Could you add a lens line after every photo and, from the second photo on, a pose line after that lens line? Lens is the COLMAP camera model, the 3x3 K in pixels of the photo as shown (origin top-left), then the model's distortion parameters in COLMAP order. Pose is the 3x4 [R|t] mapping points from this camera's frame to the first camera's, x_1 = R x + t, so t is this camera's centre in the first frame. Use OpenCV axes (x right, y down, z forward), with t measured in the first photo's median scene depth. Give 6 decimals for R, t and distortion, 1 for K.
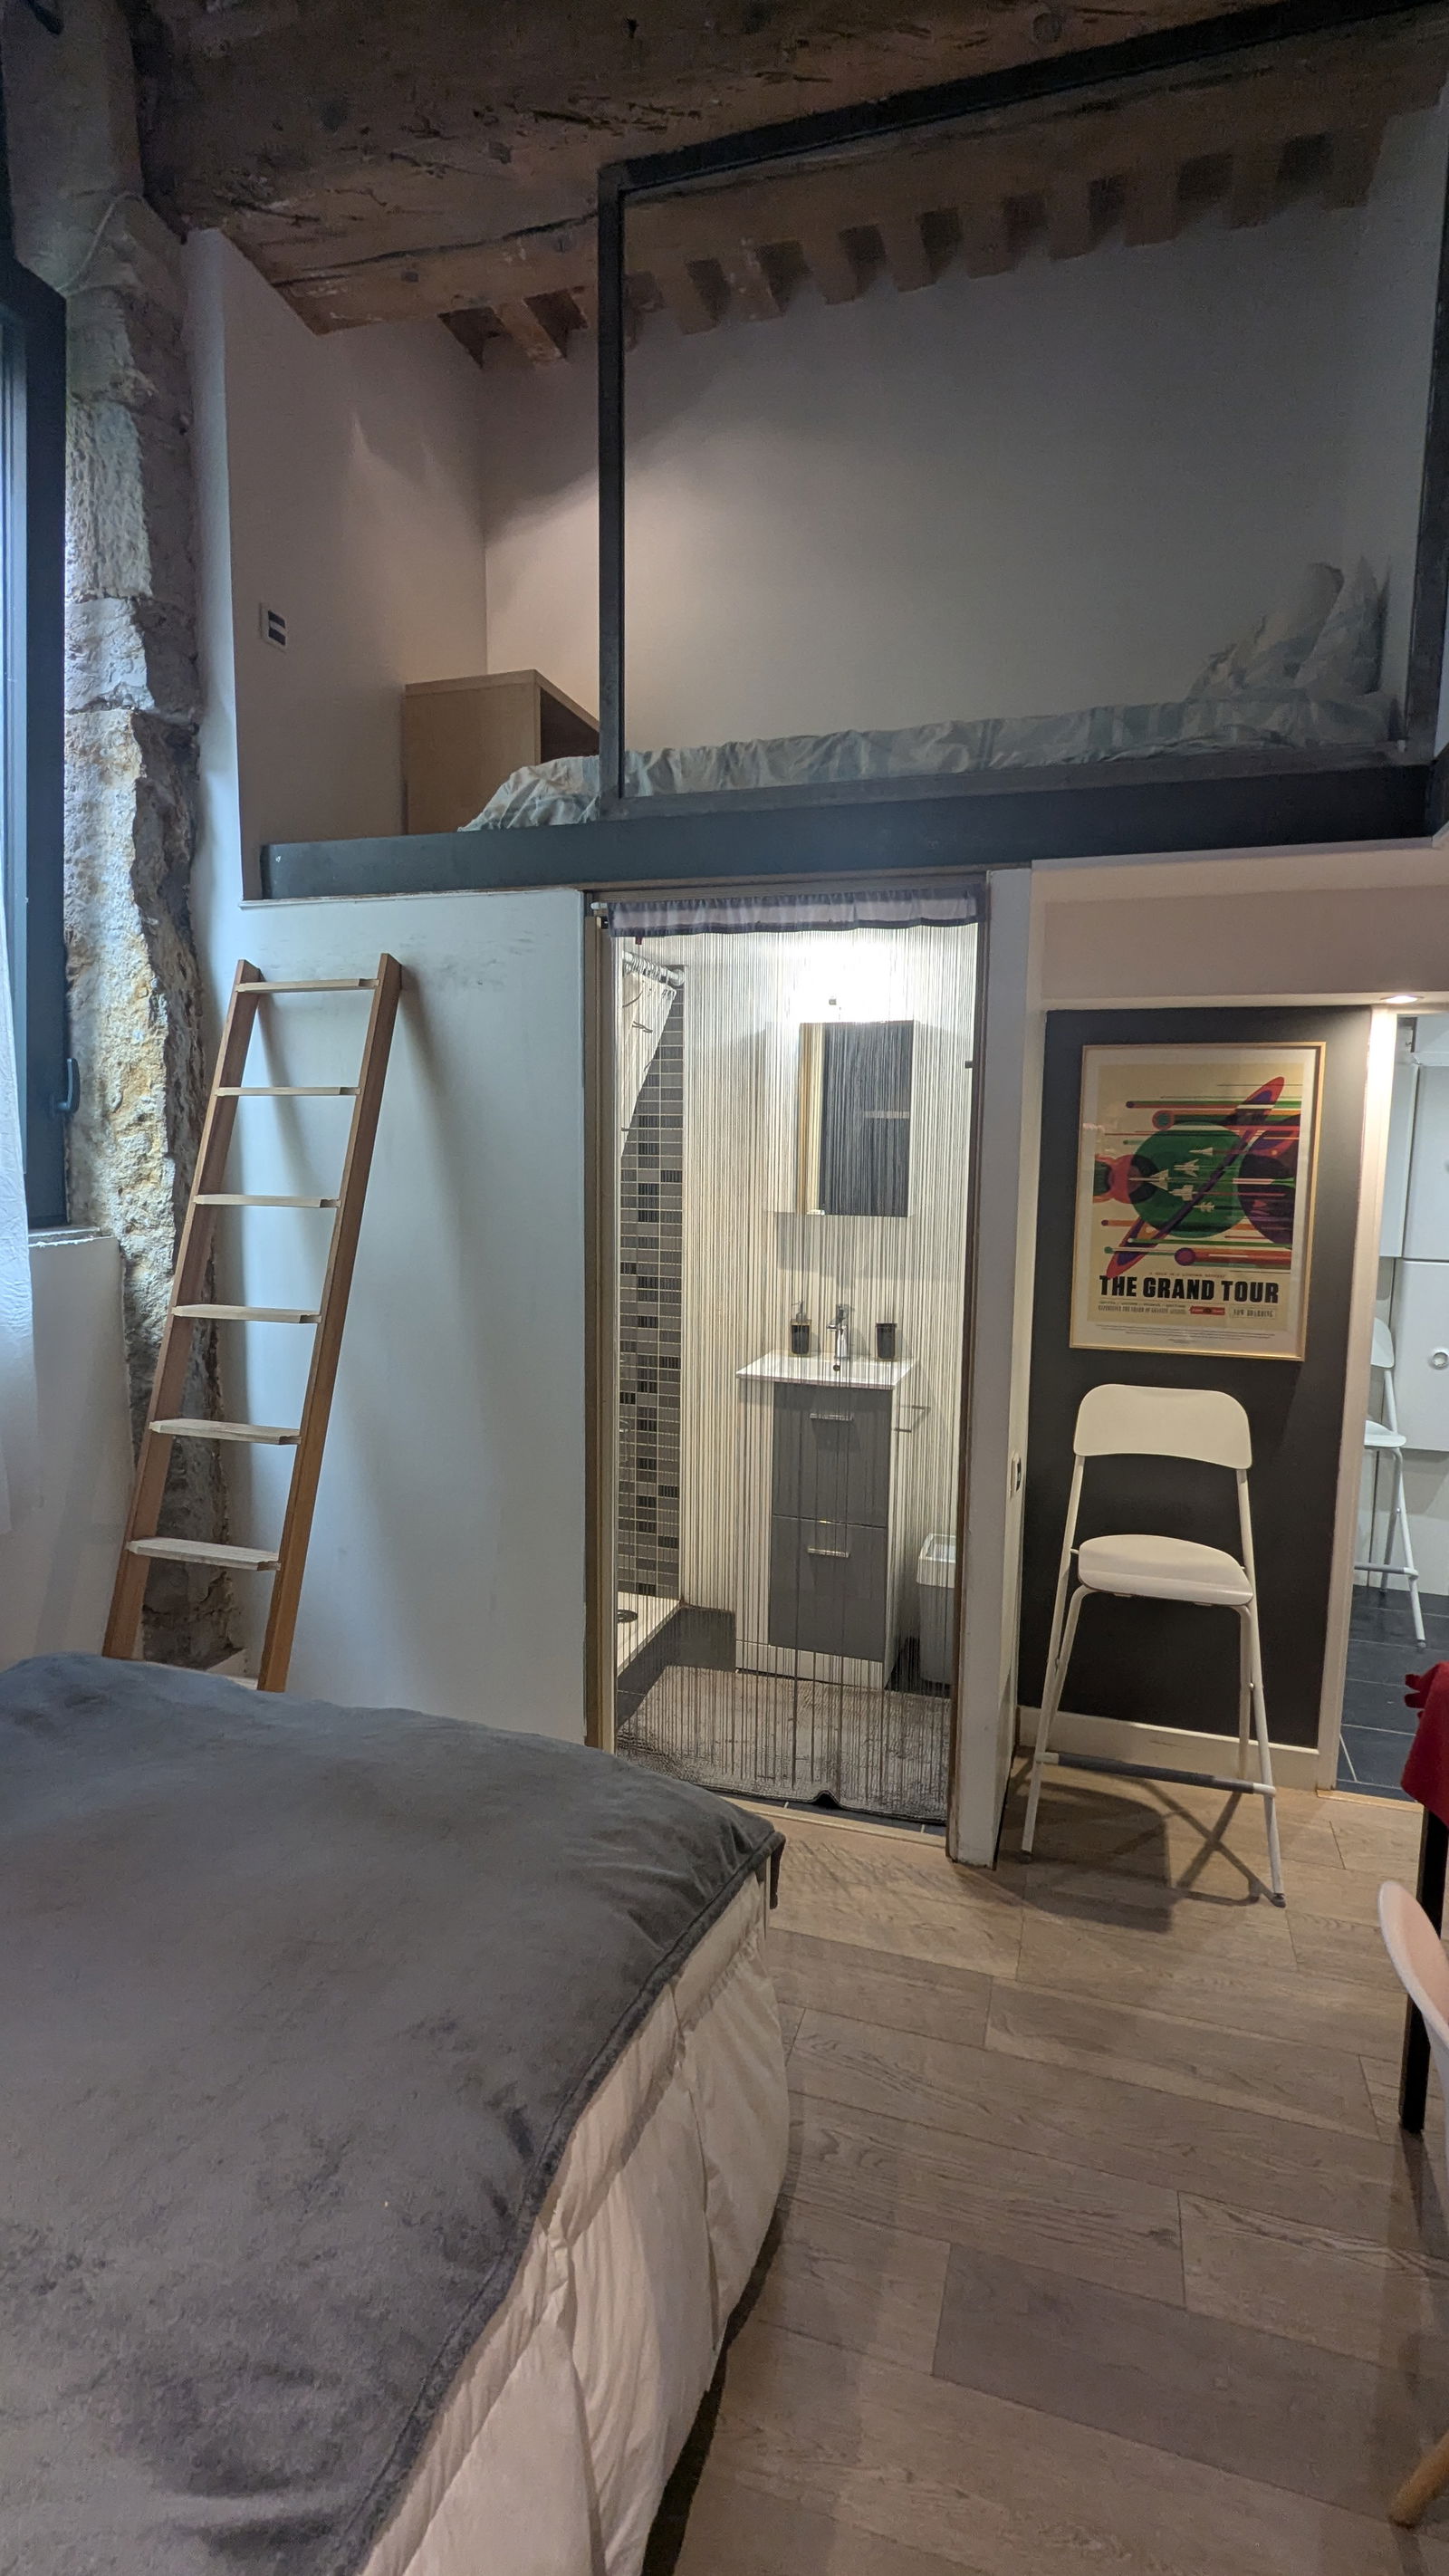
lens RADIAL K [[1217.7, 0, 724.5], [0, 1217.7, 1288.0], [0, 0, 1]] dist [-0.001855, 0.001528]
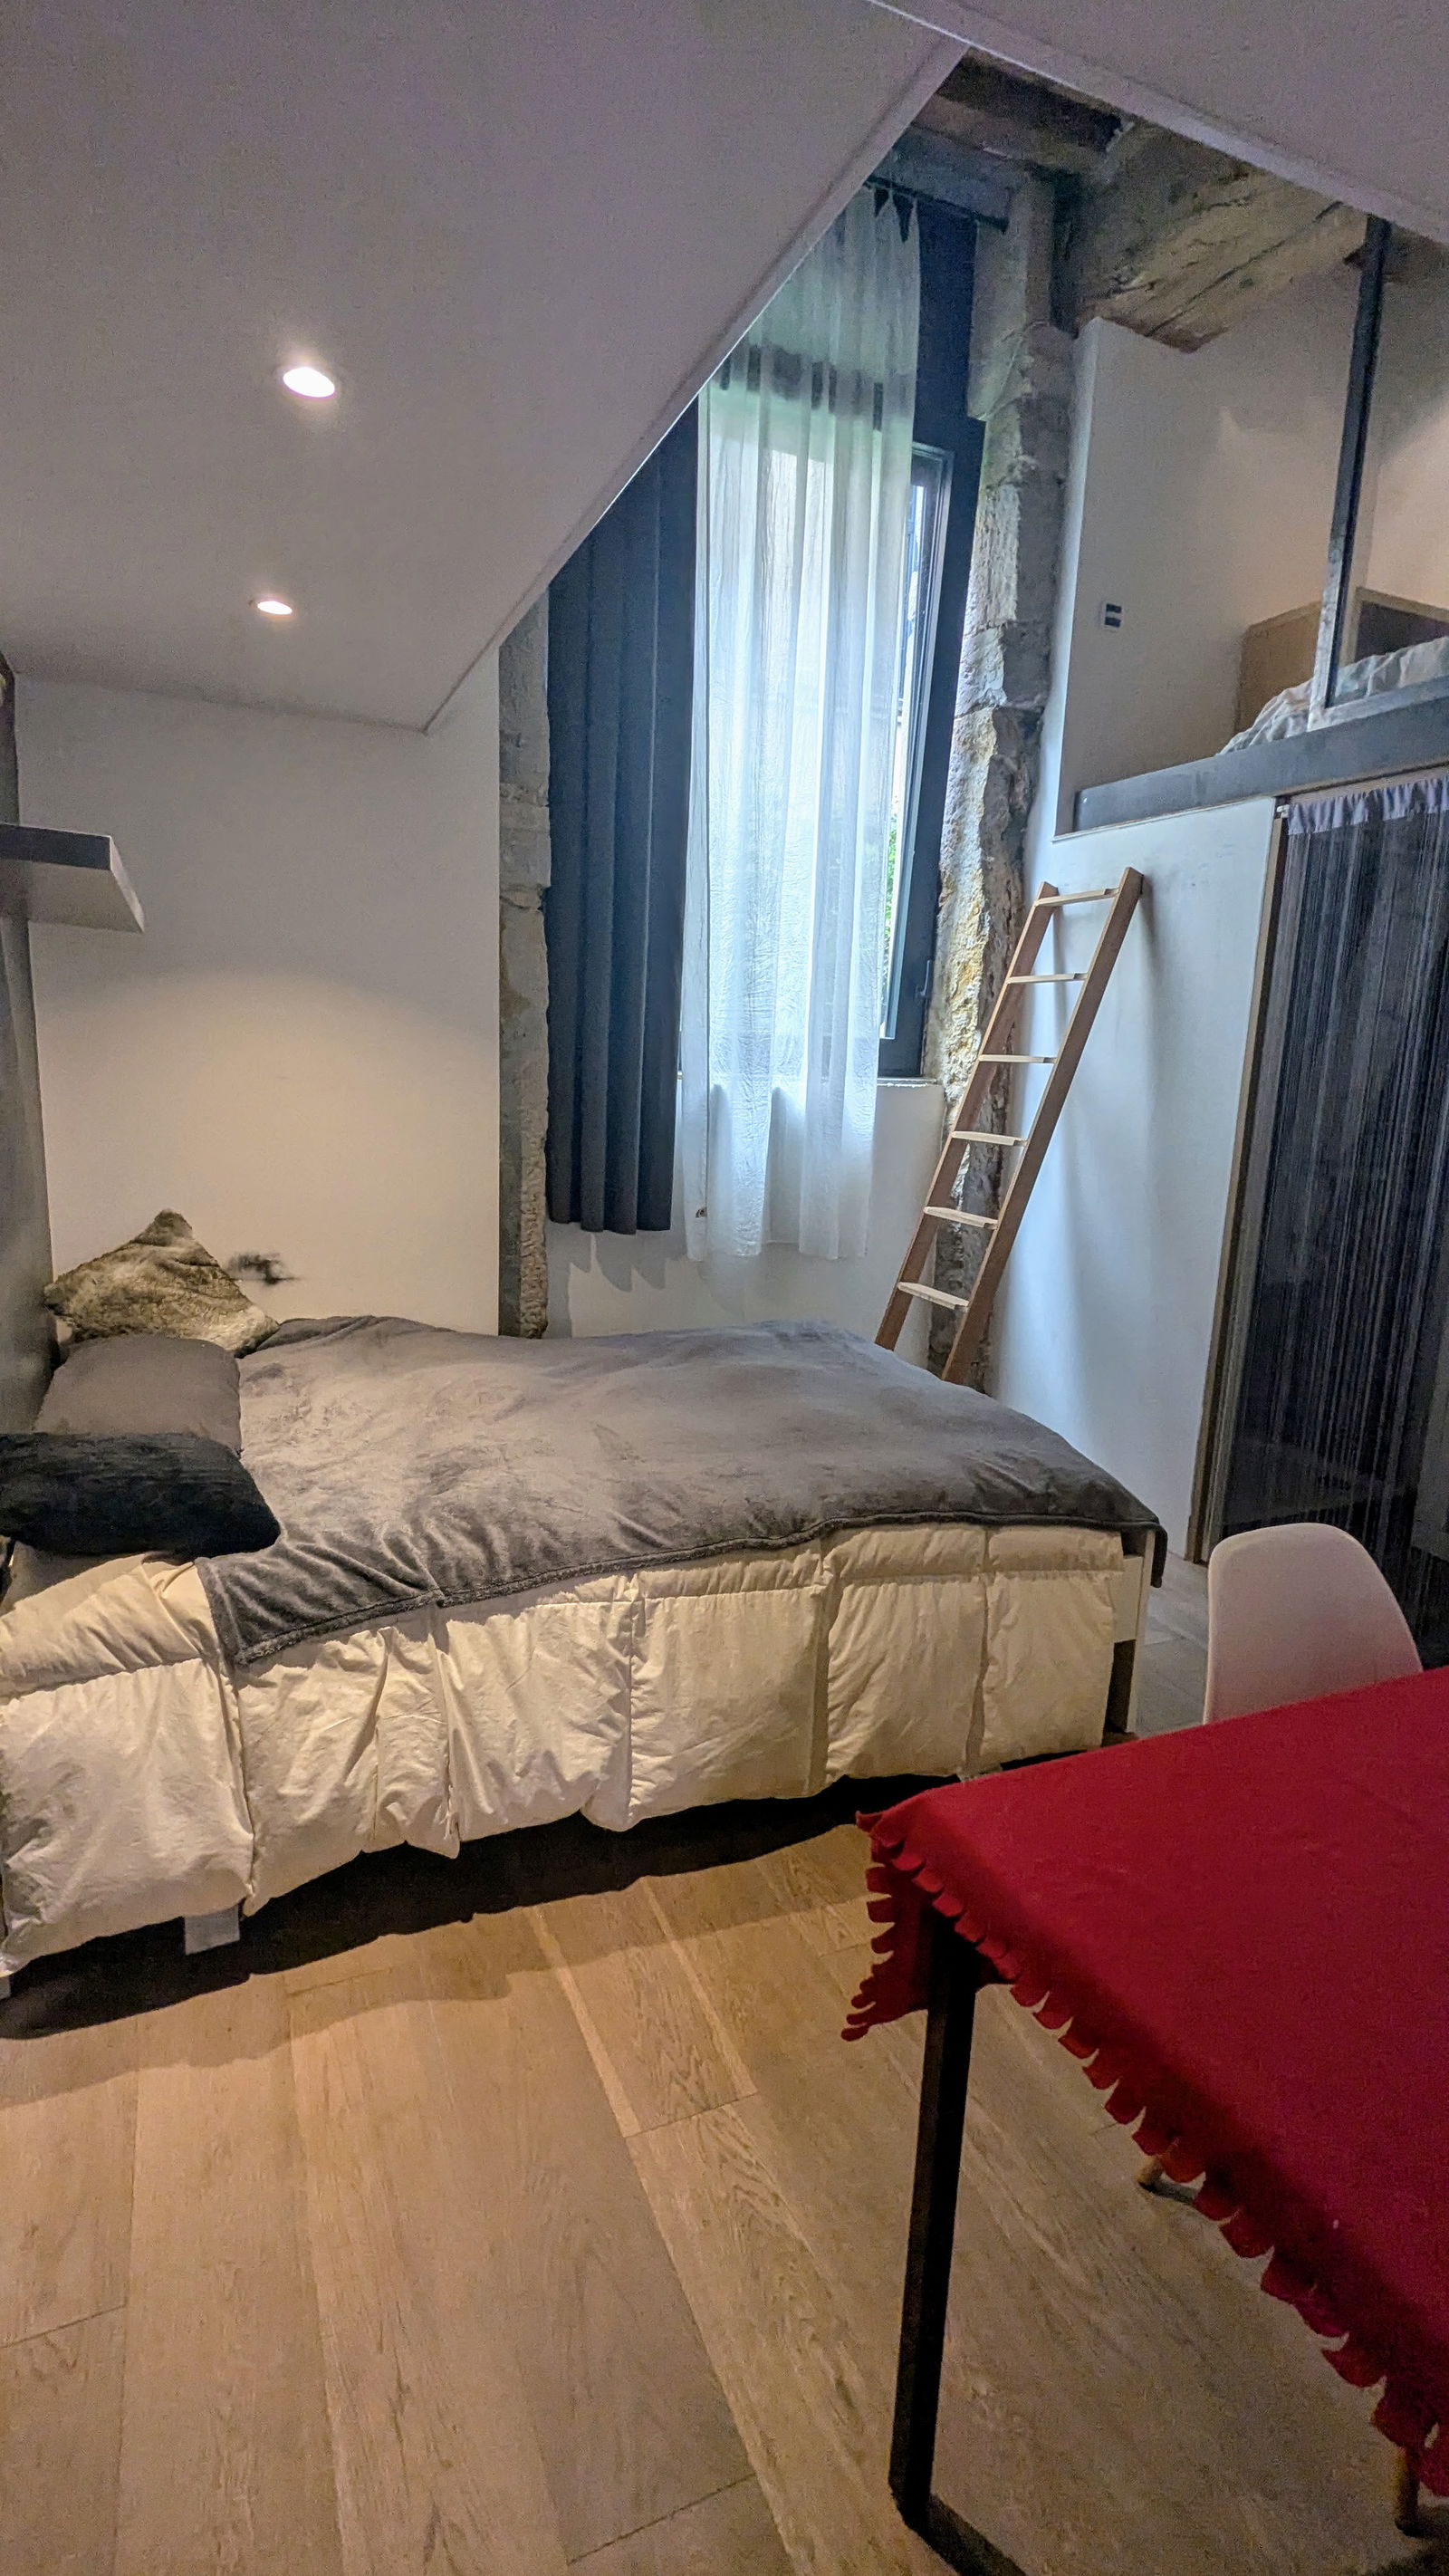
lens RADIAL K [[1217.7, 0, 724.5], [0, 1217.7, 1288.0], [0, 0, 1]] dist [-0.001855, 0.001528]
pose [[0.659518, 0.160843, -0.734279, 0.436969], [-0.124046, 0.986734, 0.104727, 0.077226], [0.741383, 0.022015, 0.670721, -0.155900]]
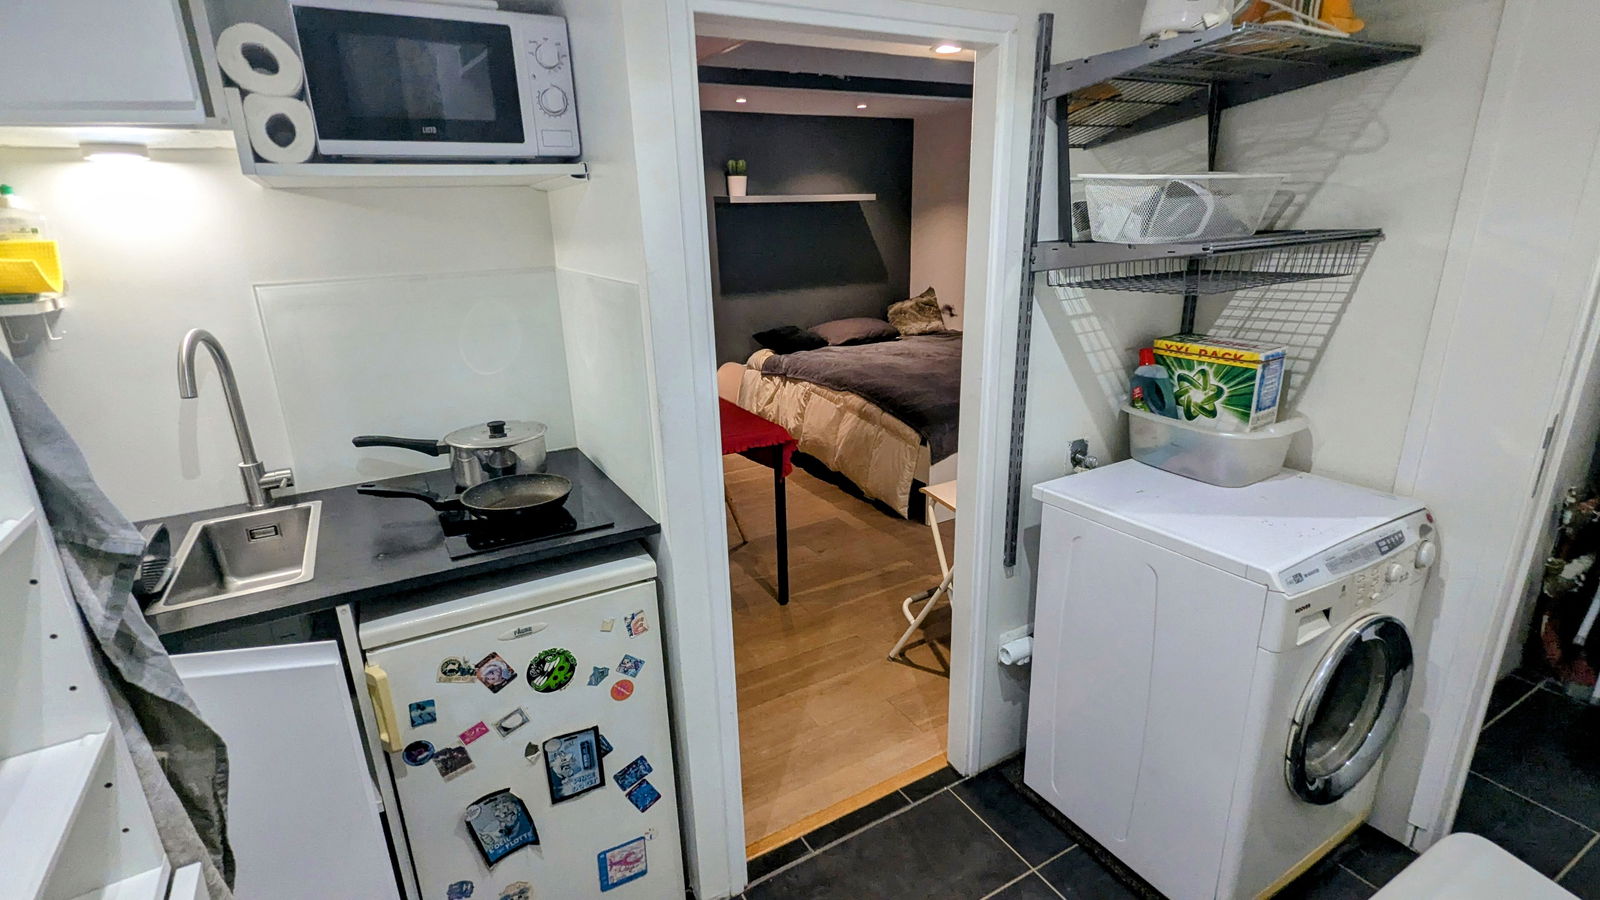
lens RADIAL K [[753.5, 0, 800.0], [0, 753.5, 450.0], [0, 0, 1]] dist [0.015726, 0.000202]
pose [[-0.668112, 0.230199, -0.707556, 1.079972], [-0.076524, 0.924637, 0.373082, -0.138667], [0.740115, 0.303406, -0.600145, 1.269784]]
